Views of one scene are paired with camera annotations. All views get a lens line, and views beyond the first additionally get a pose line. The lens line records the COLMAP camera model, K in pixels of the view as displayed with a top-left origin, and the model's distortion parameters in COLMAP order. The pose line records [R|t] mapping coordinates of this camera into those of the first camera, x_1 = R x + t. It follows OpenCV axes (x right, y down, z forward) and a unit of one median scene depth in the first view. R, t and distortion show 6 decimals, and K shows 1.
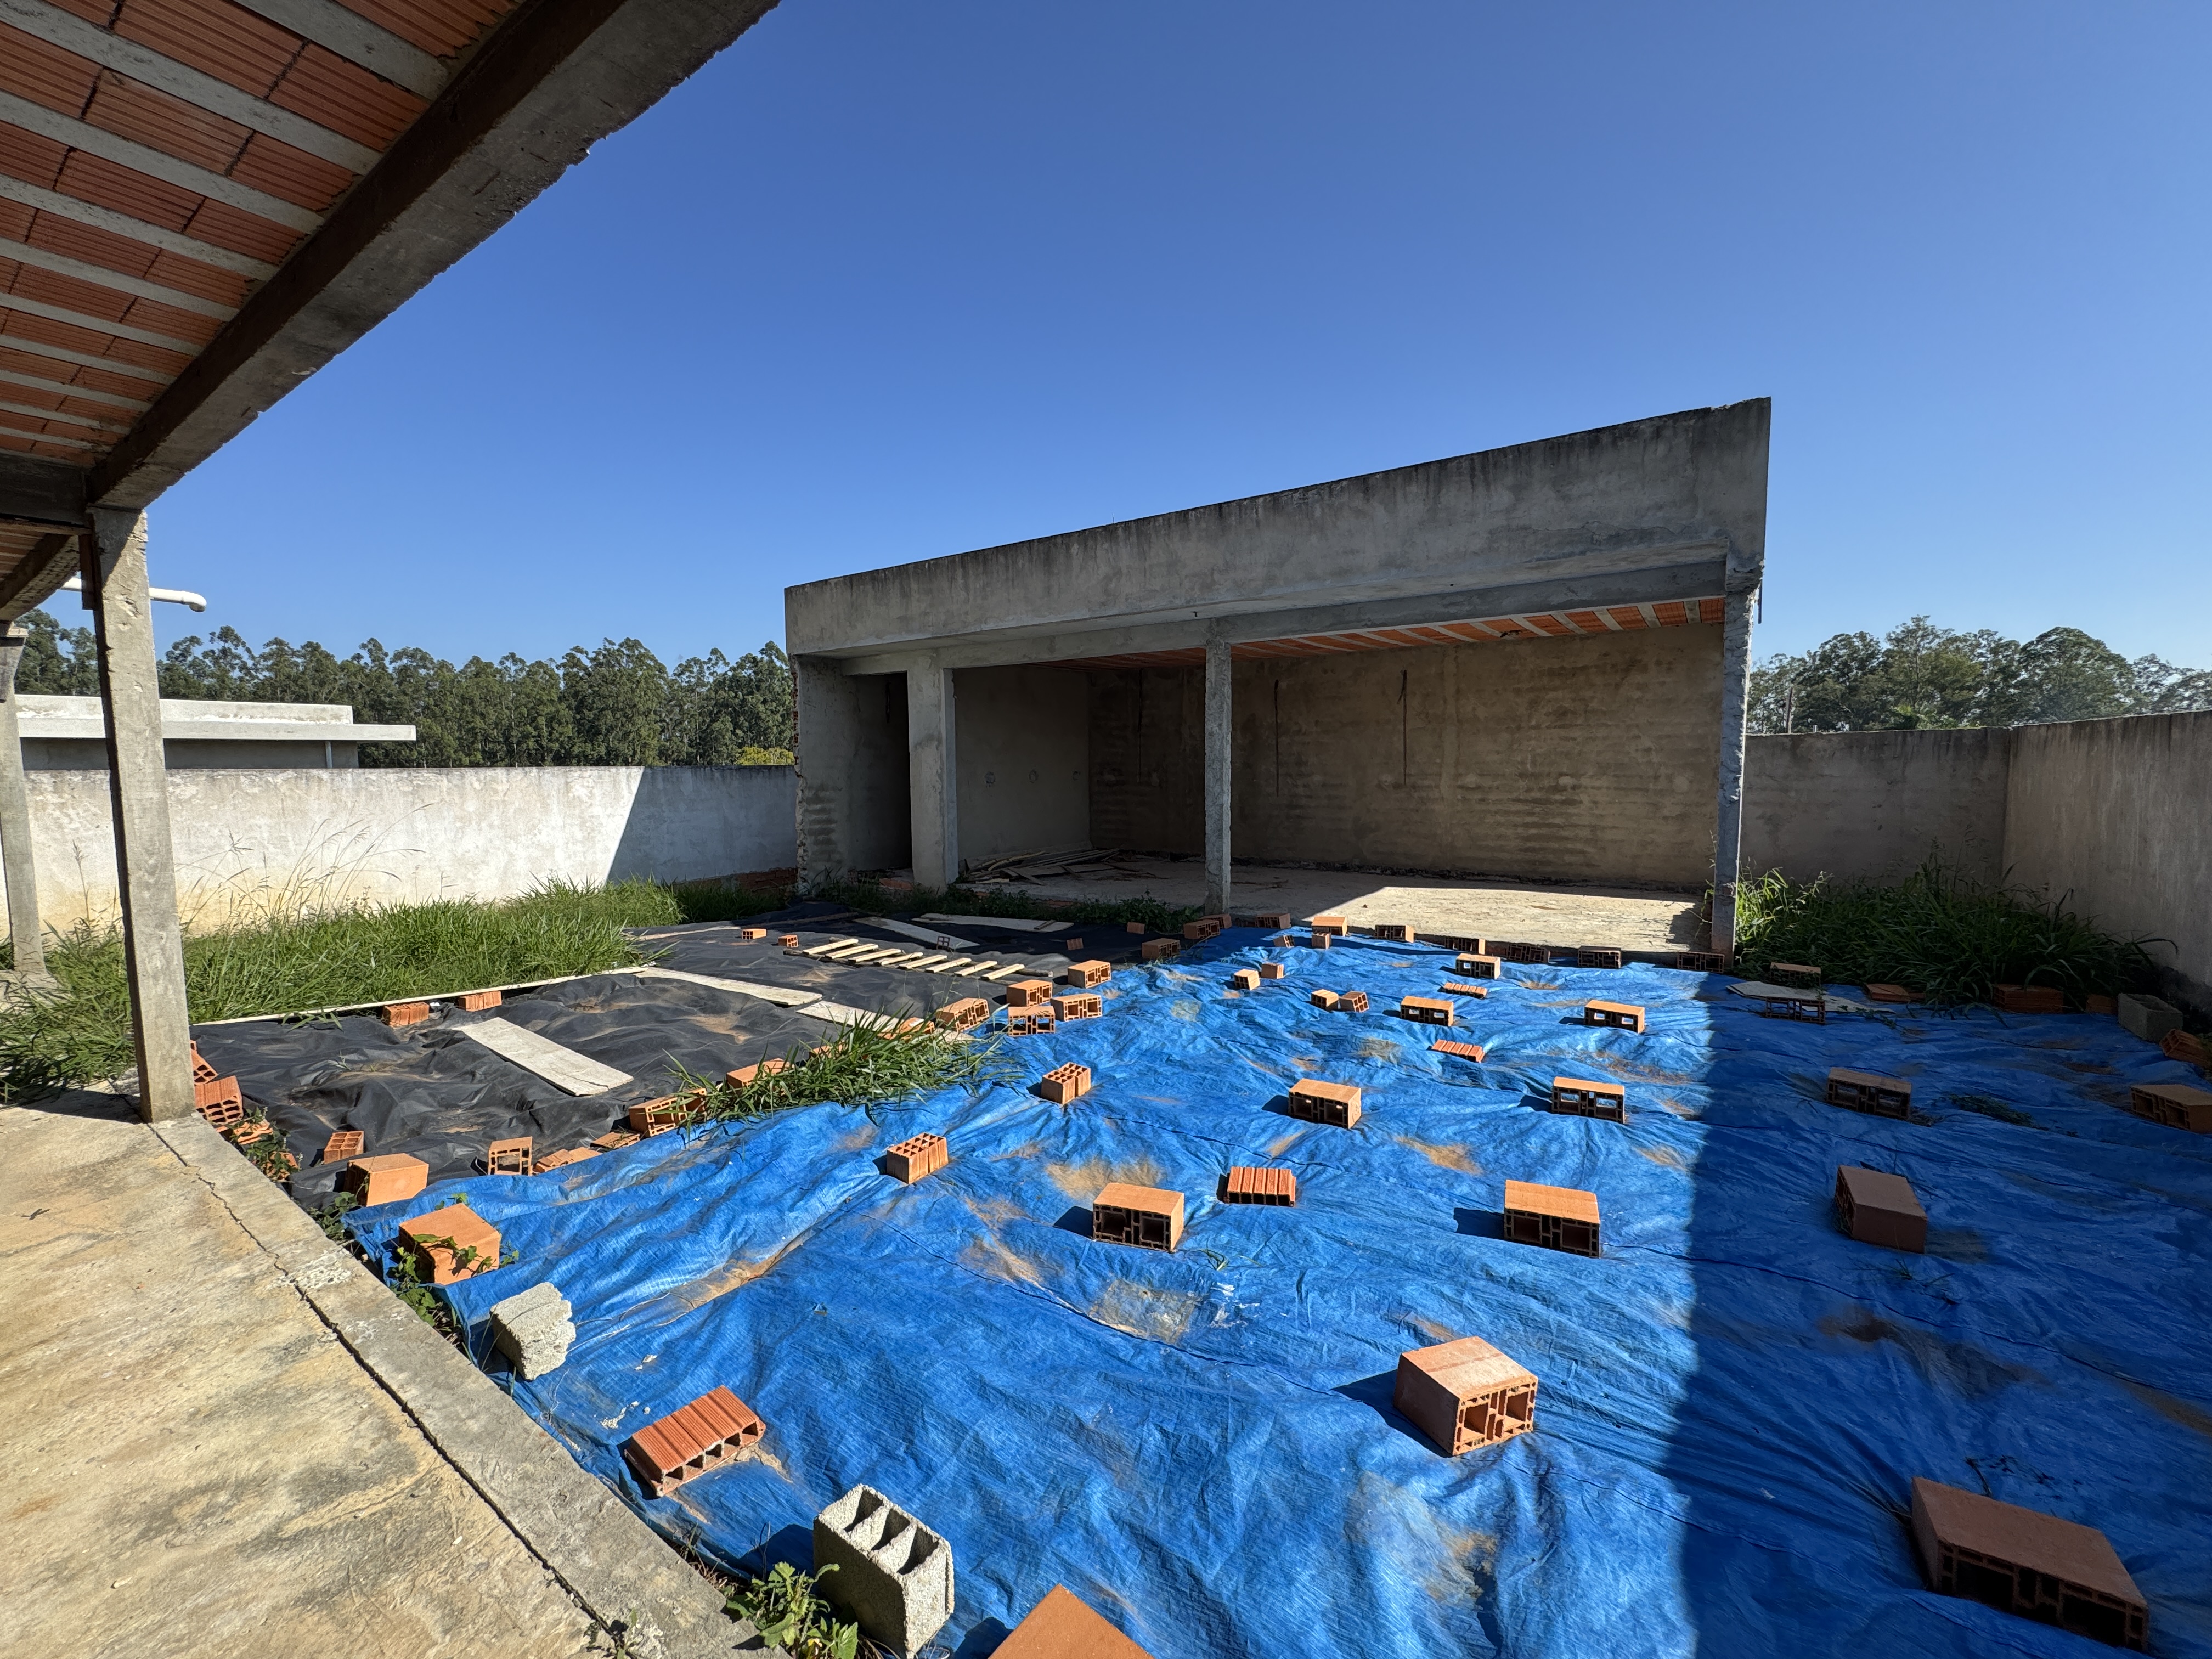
lens RADIAL K [[886.8, 0, 1103.4], [0, 886.8, 845.8], [0, 0, 1]] dist [-0.003795, 0.000465]
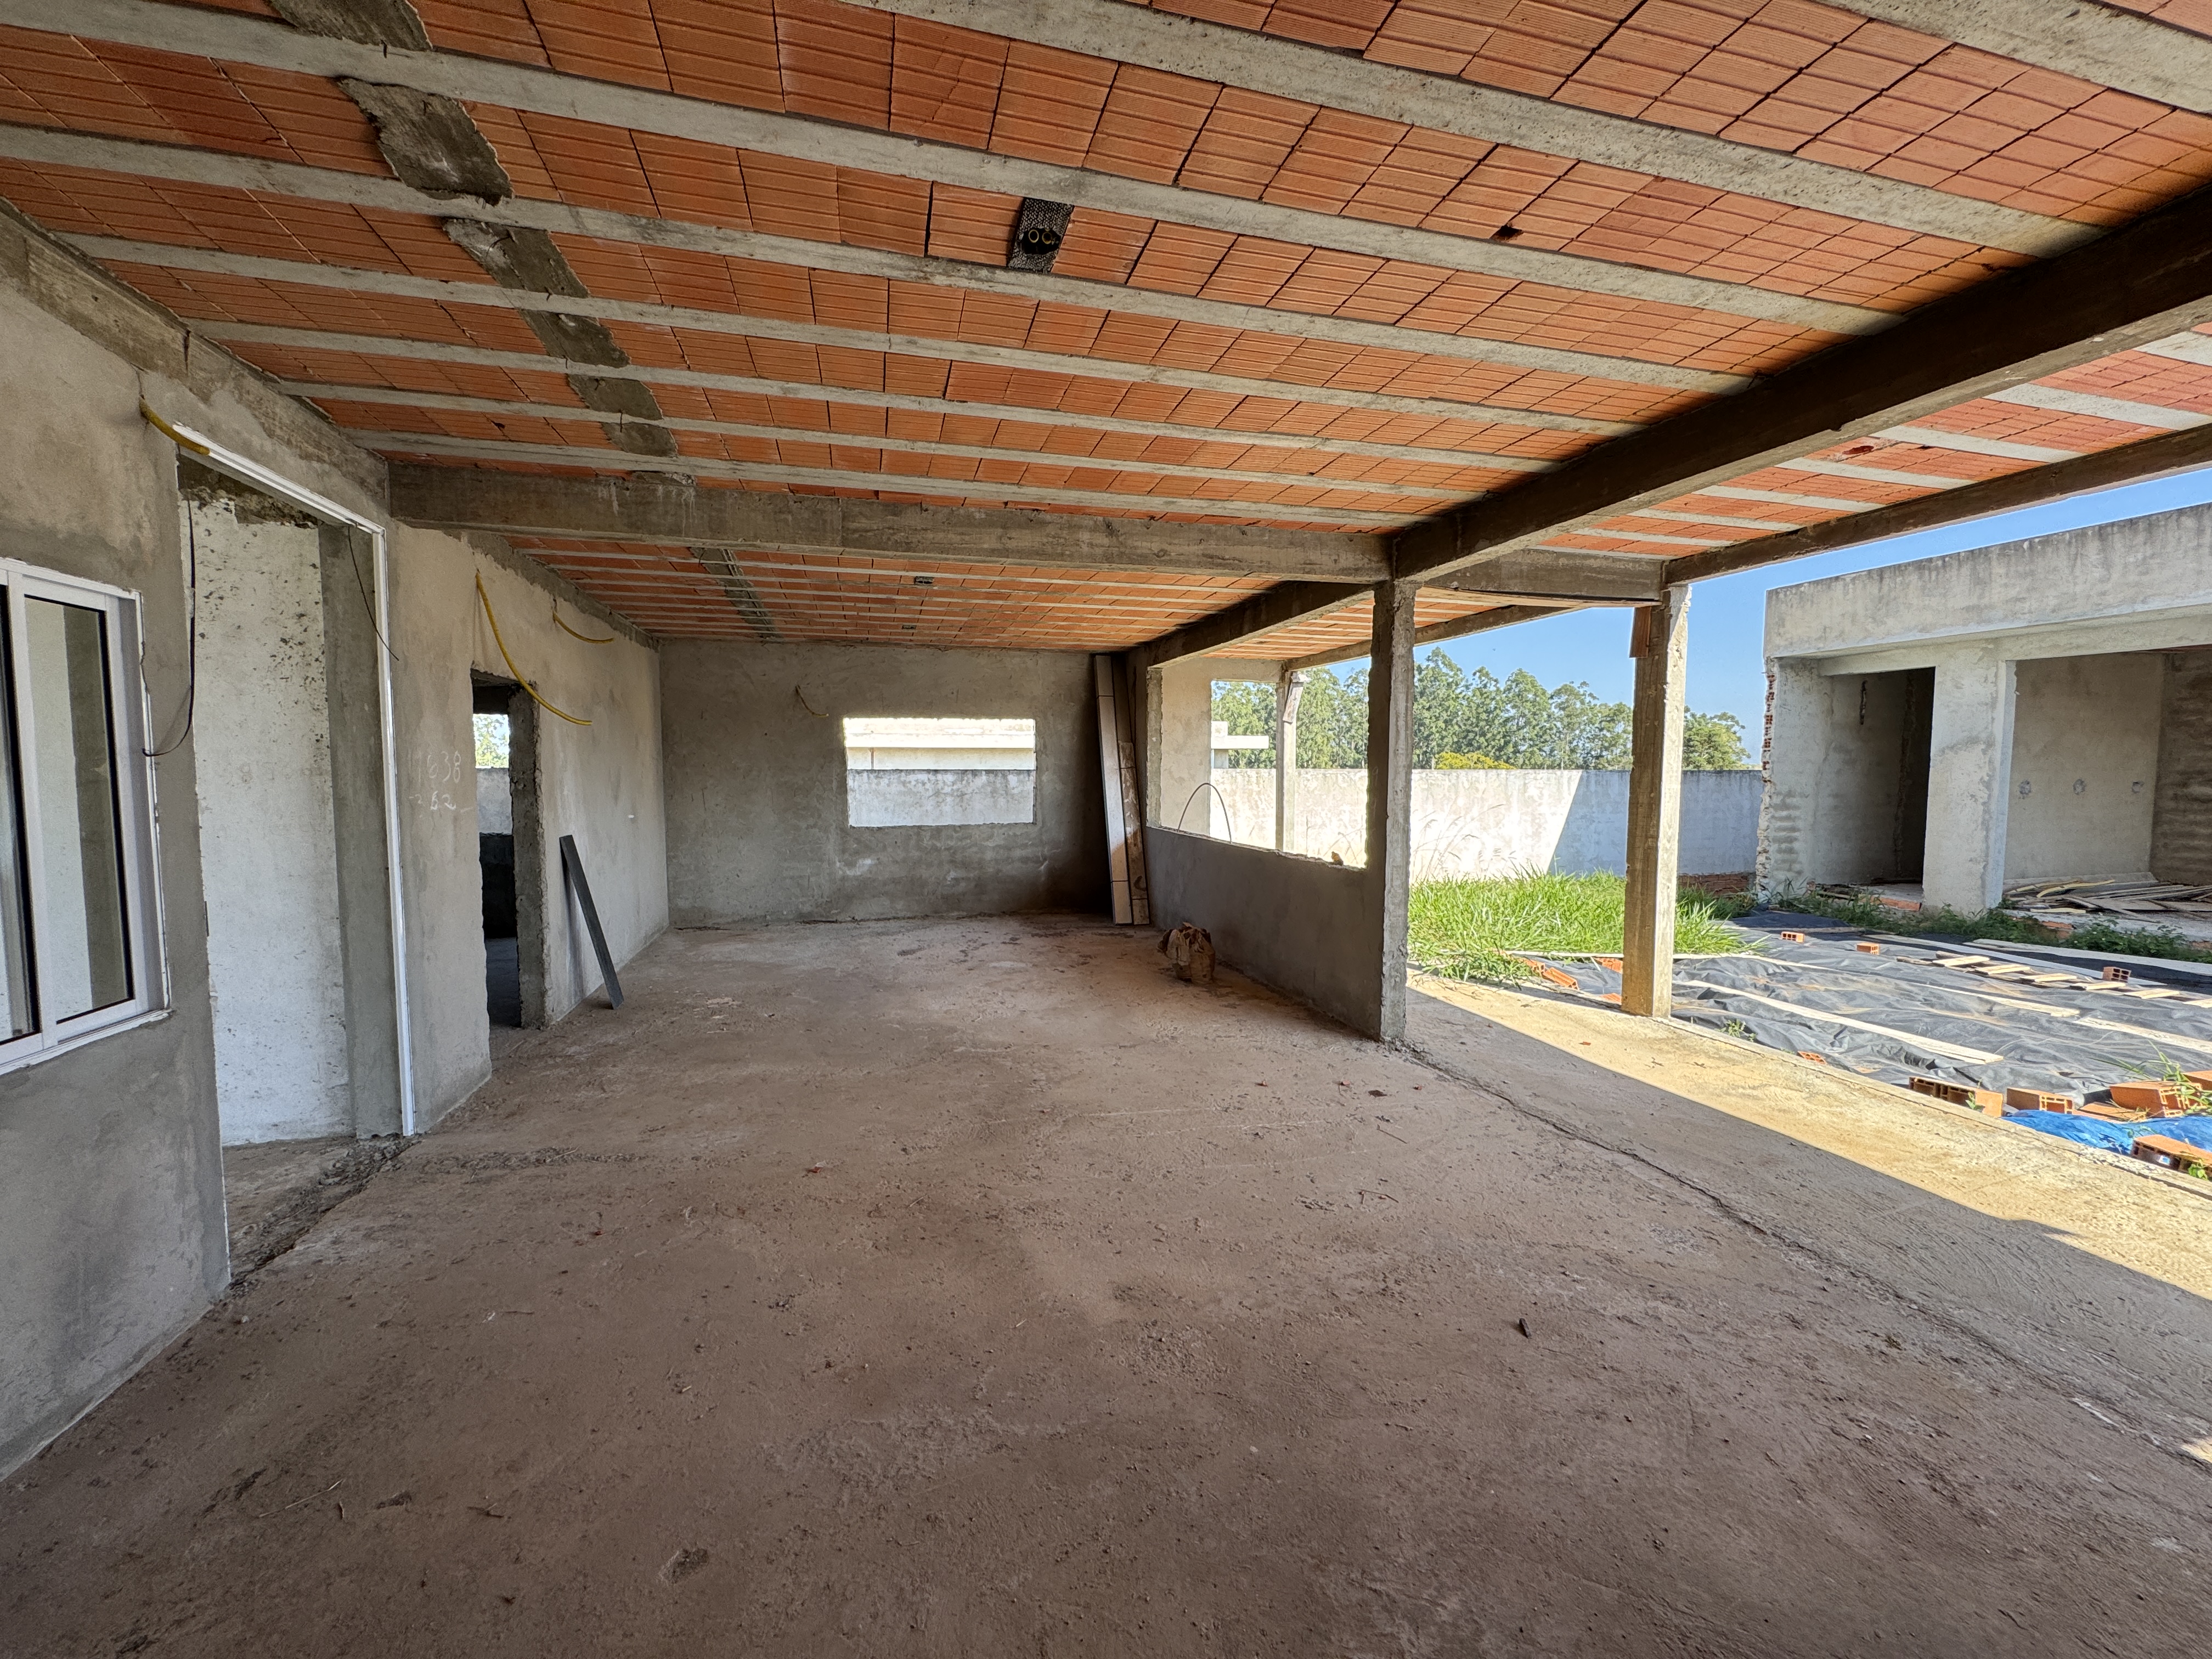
lens RADIAL K [[886.8, 0, 1100.3], [0, 886.8, 837.2], [0, 0, 1]] dist [-0.003795, 0.000465]
pose [[0.767675, 0.057410, -0.638262, -0.280830], [-0.067521, 0.997681, 0.008528, 0.023940], [0.637272, 0.036549, 0.769772, -0.214543]]
